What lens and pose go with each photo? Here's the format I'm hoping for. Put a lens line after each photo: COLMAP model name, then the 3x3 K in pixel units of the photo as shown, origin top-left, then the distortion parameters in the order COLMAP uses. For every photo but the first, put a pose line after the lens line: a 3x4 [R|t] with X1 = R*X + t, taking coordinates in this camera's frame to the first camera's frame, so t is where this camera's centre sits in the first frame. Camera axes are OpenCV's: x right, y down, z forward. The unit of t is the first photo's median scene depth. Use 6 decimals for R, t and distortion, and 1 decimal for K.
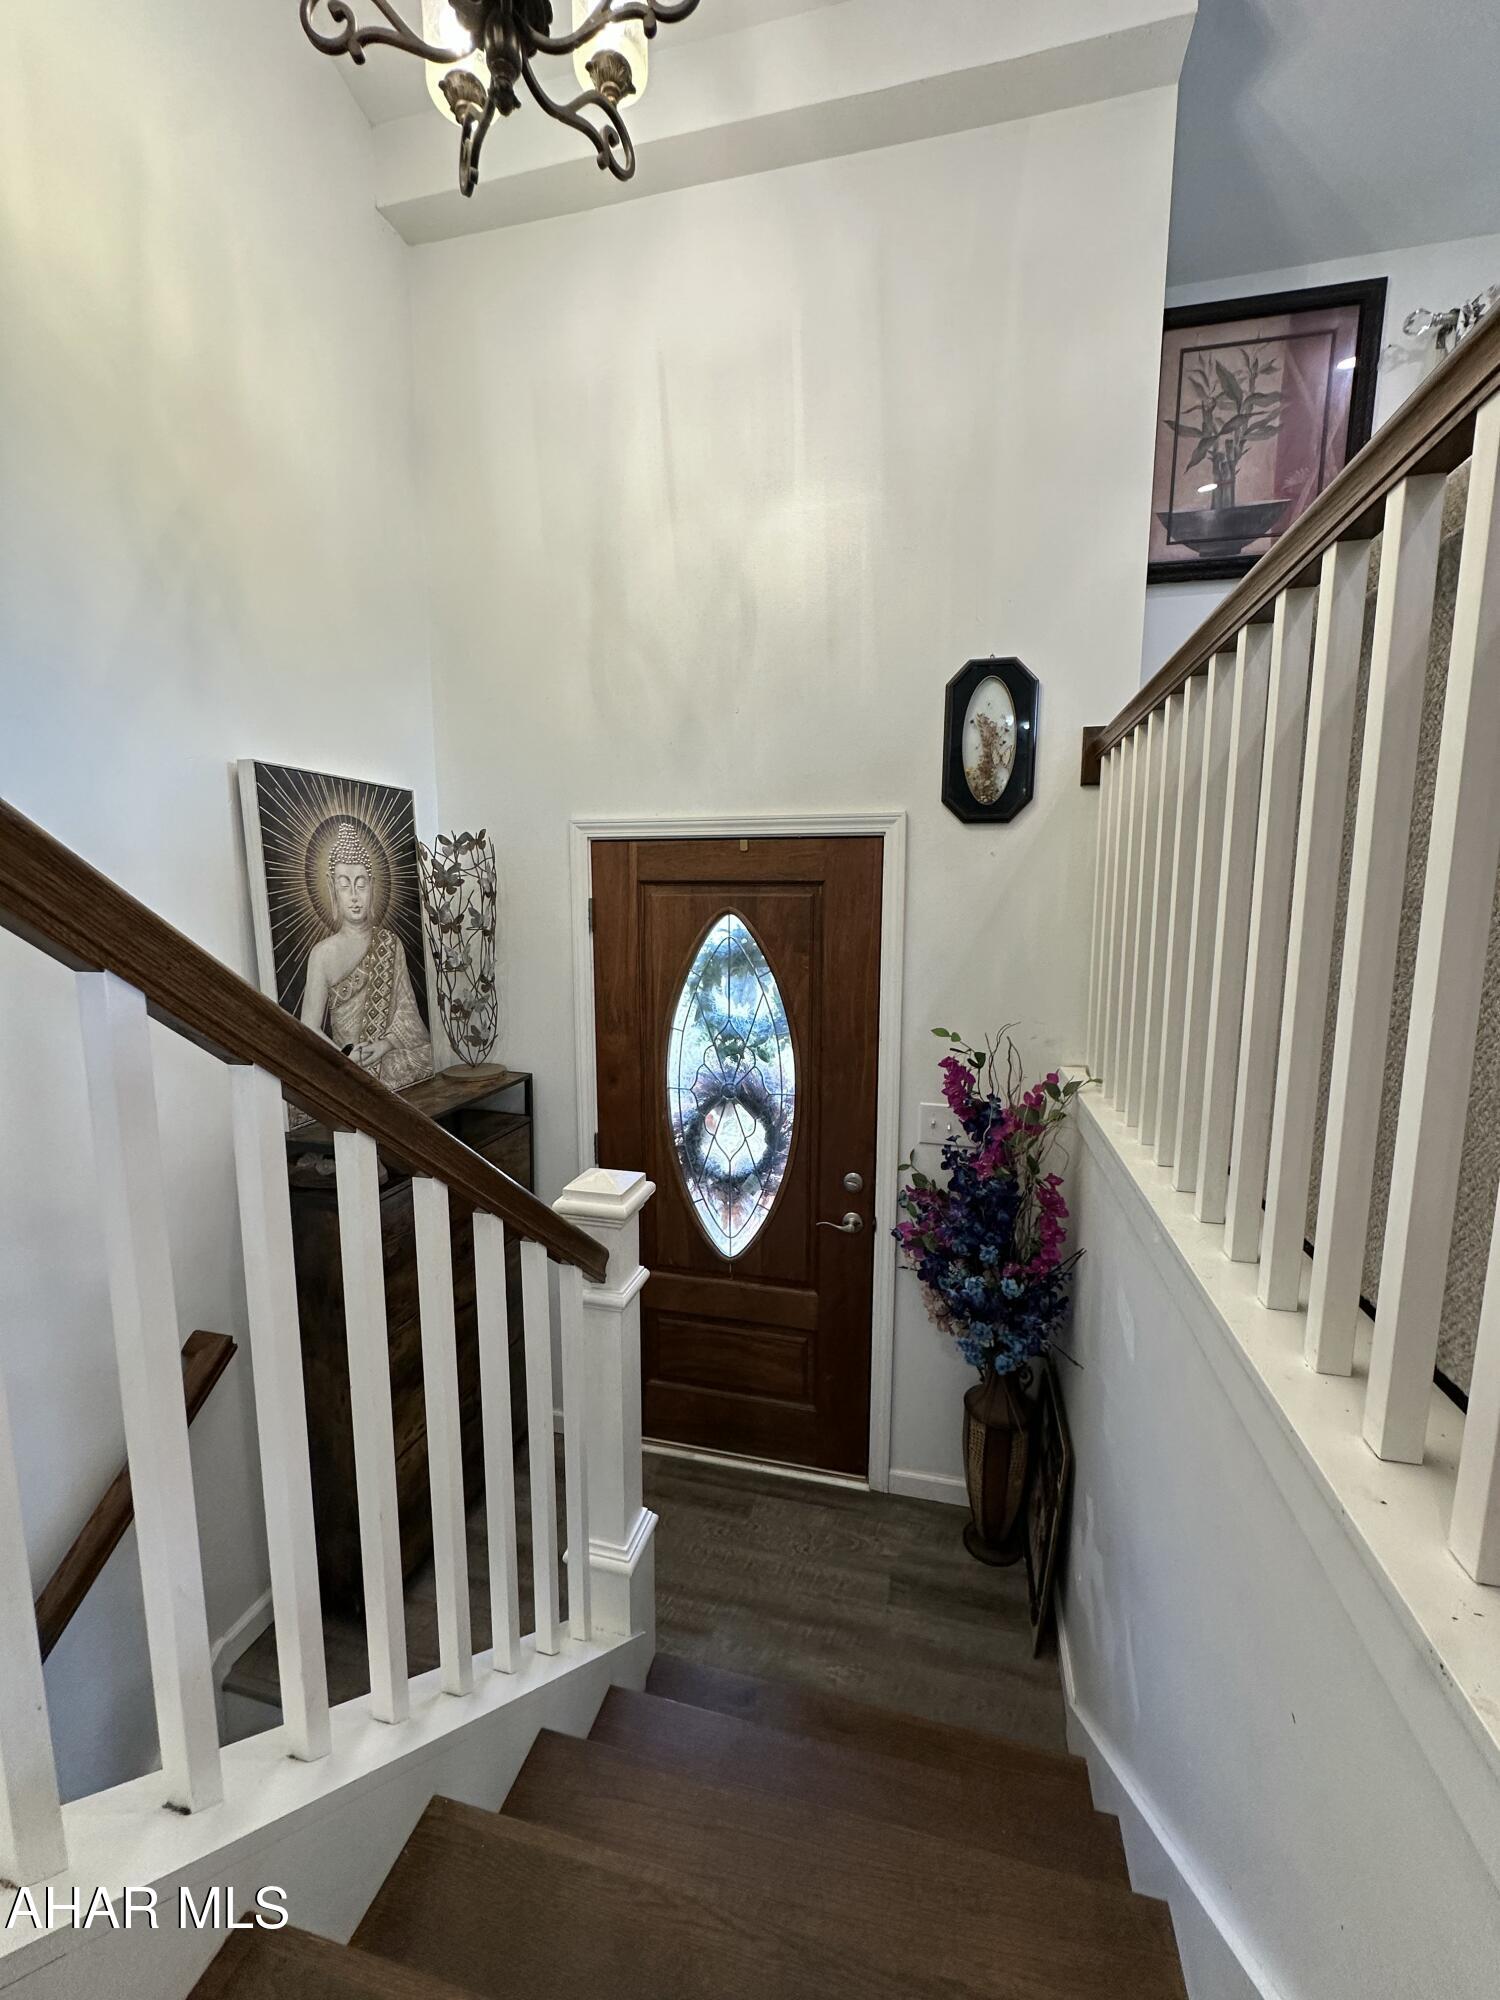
lens RADIAL K [[799.5, 0, 751.9], [0, 799.5, 1004.1], [0, 0, 1]] dist [-0.005251, 0.001638]
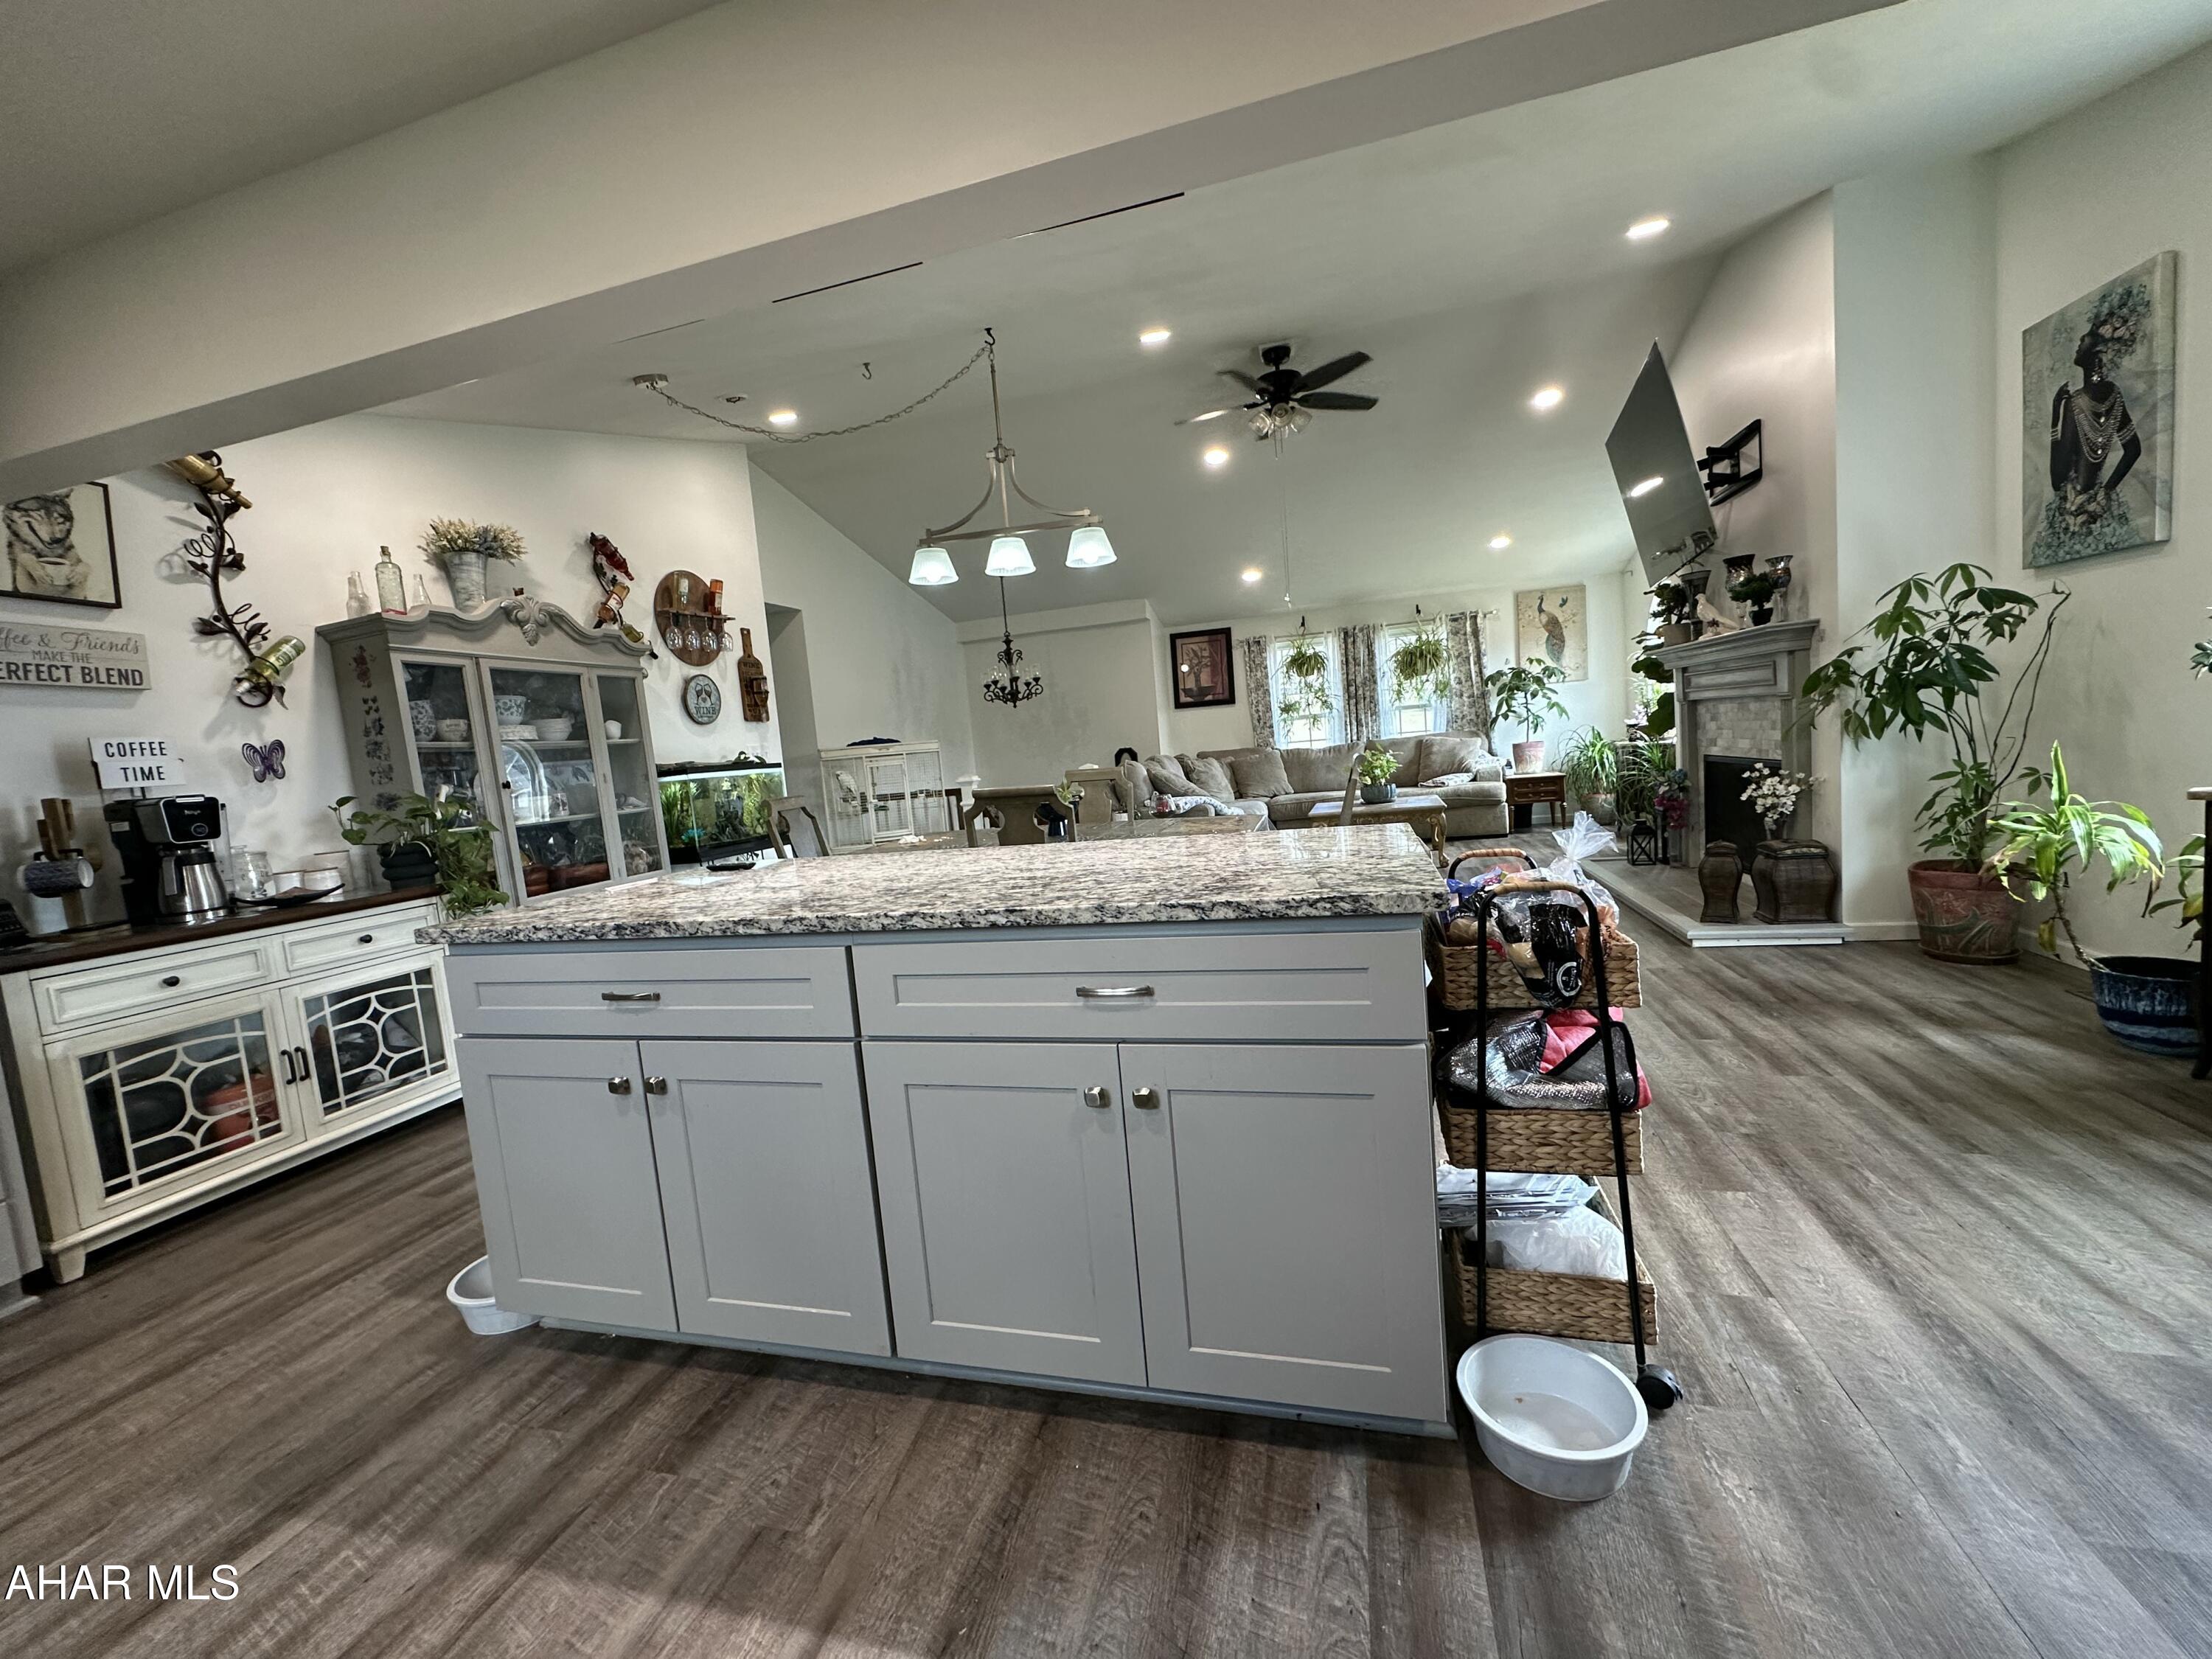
lens RADIAL K [[884.2, 0, 1101.1], [0, 884.2, 828.9], [0, 0, 1]] dist [-0.005251, 0.001638]
pose [[0.995778, -0.084411, -0.036065, 0.315331], [0.082797, 0.995590, -0.044115, 0.140527], [0.039630, 0.040942, 0.998375, -3.337080]]
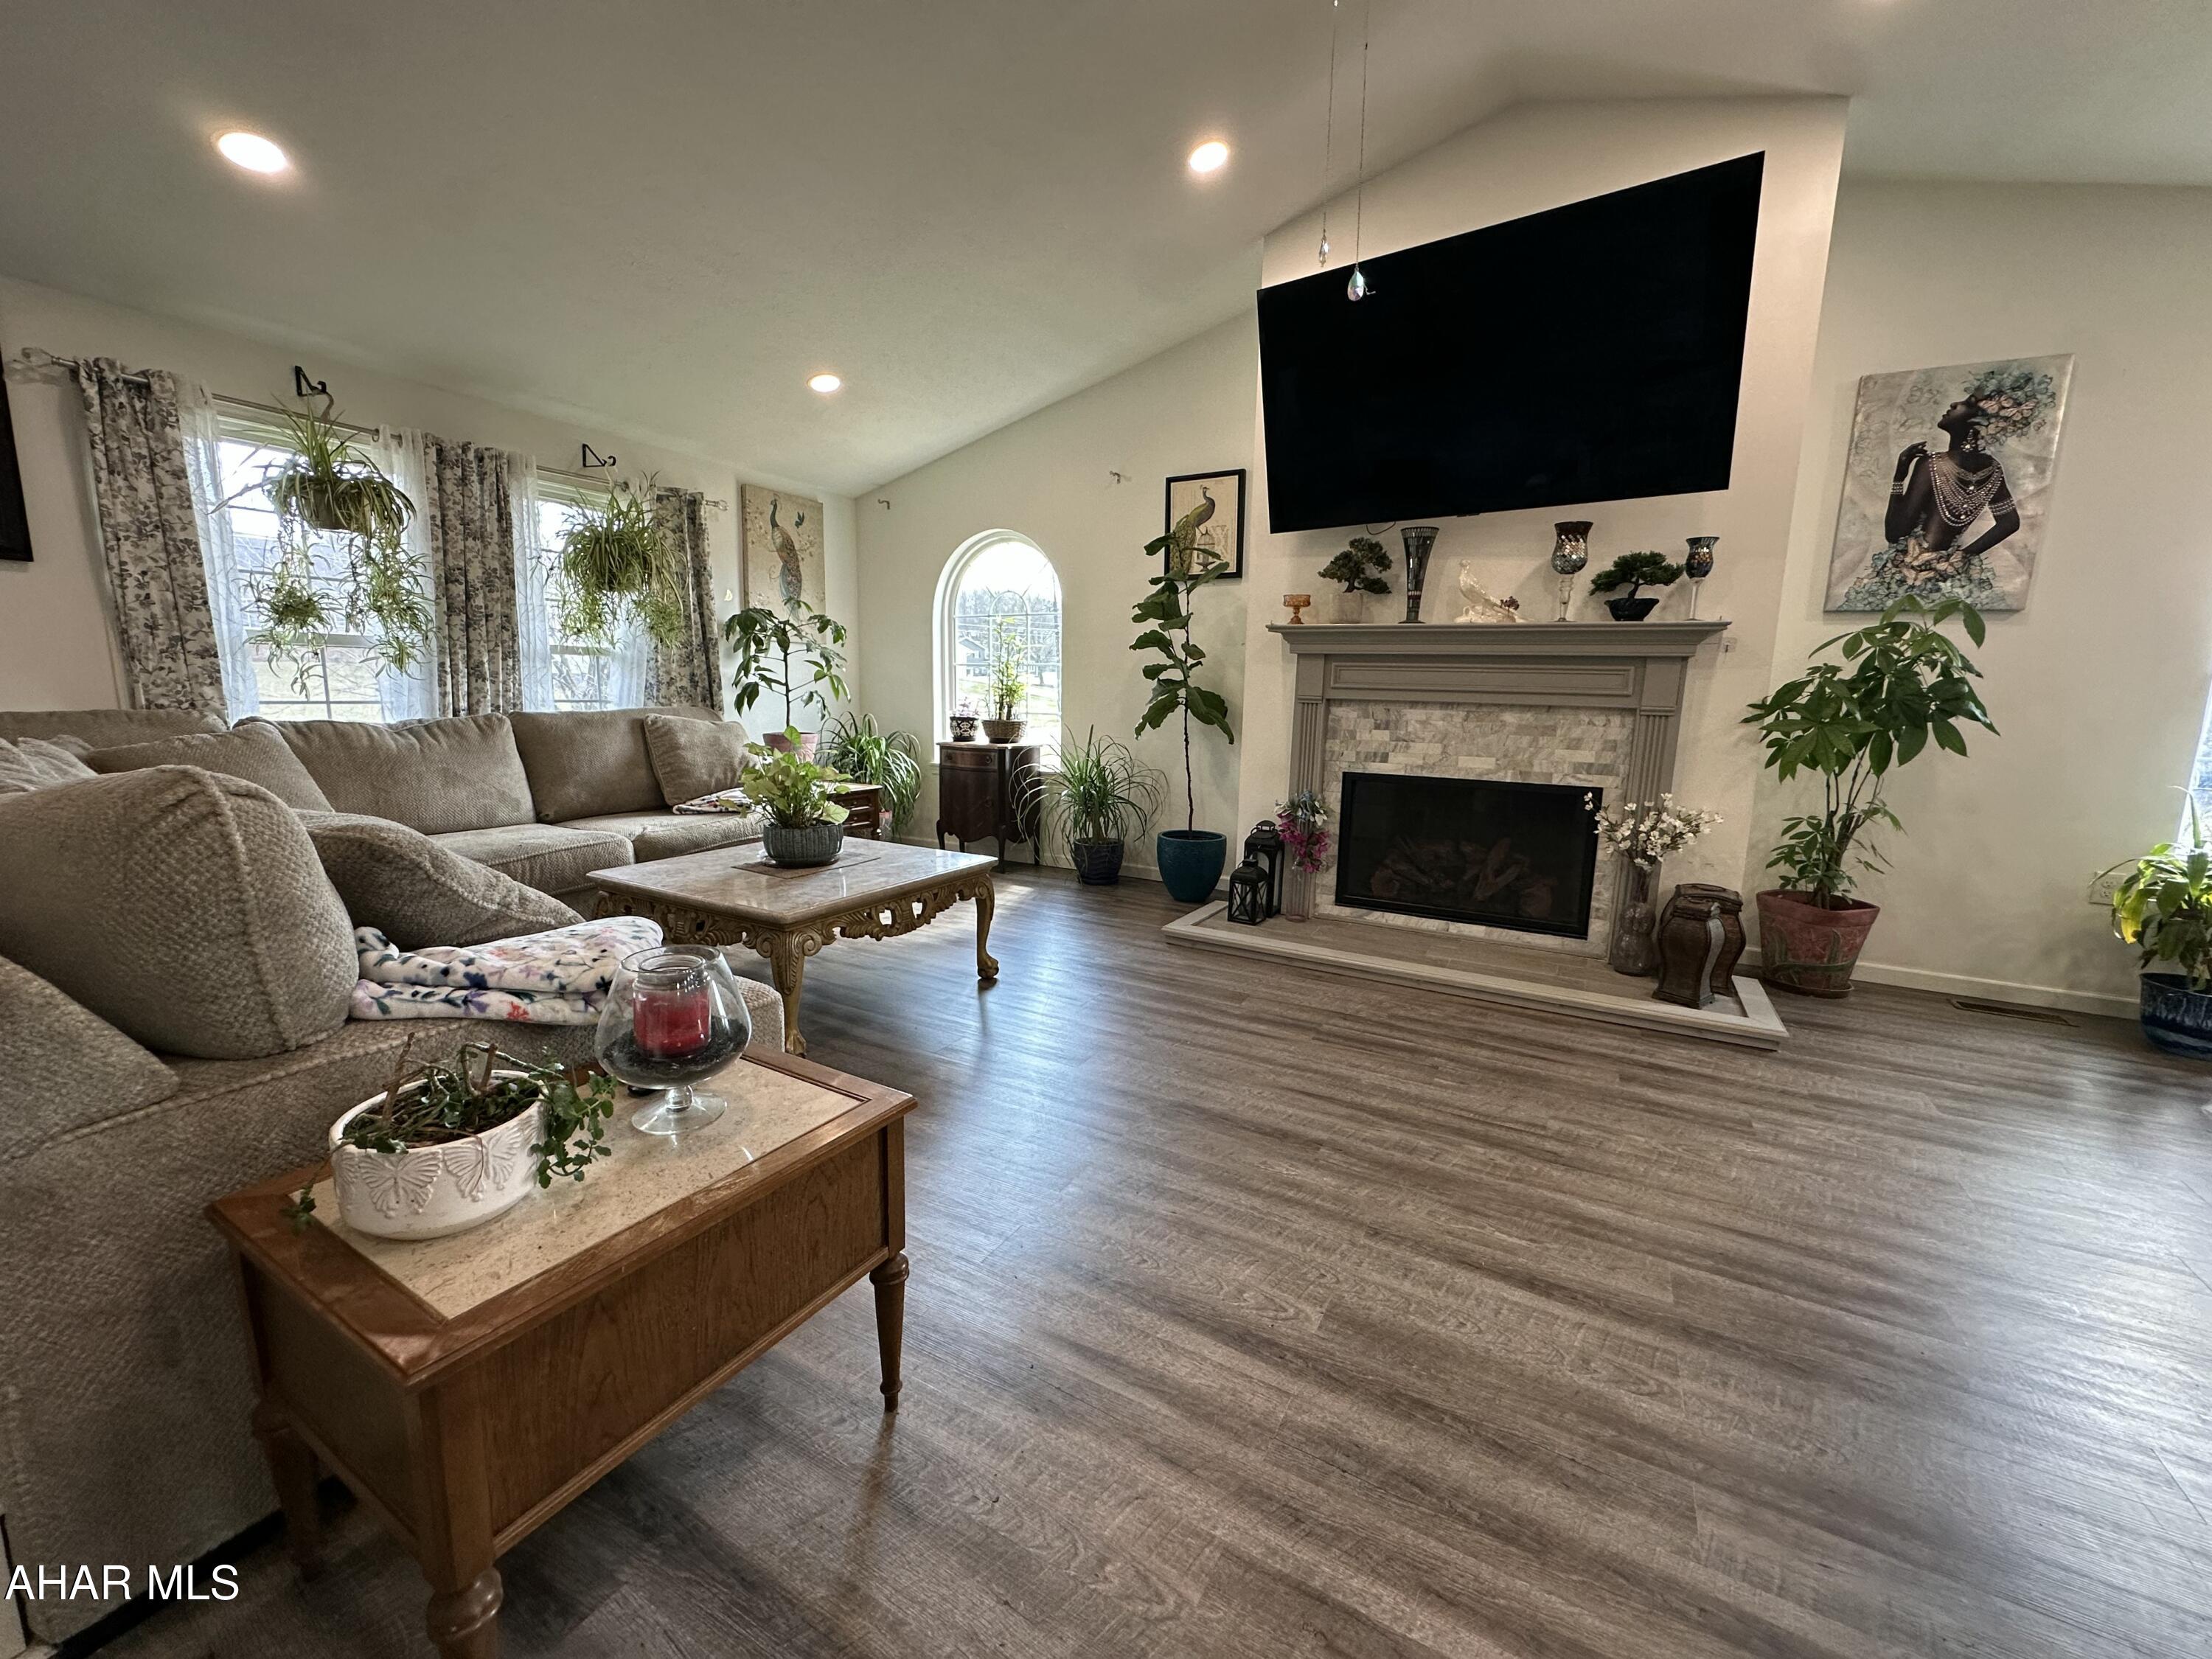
lens RADIAL K [[884.2, 0, 1107.4], [0, 884.2, 830.6], [0, 0, 1]] dist [-0.005251, 0.001638]
pose [[0.261502, -0.150047, 0.953469, -0.050997], [0.109857, 0.986050, 0.125045, -0.210132], [-0.958931, 0.072046, 0.274337, -0.798812]]
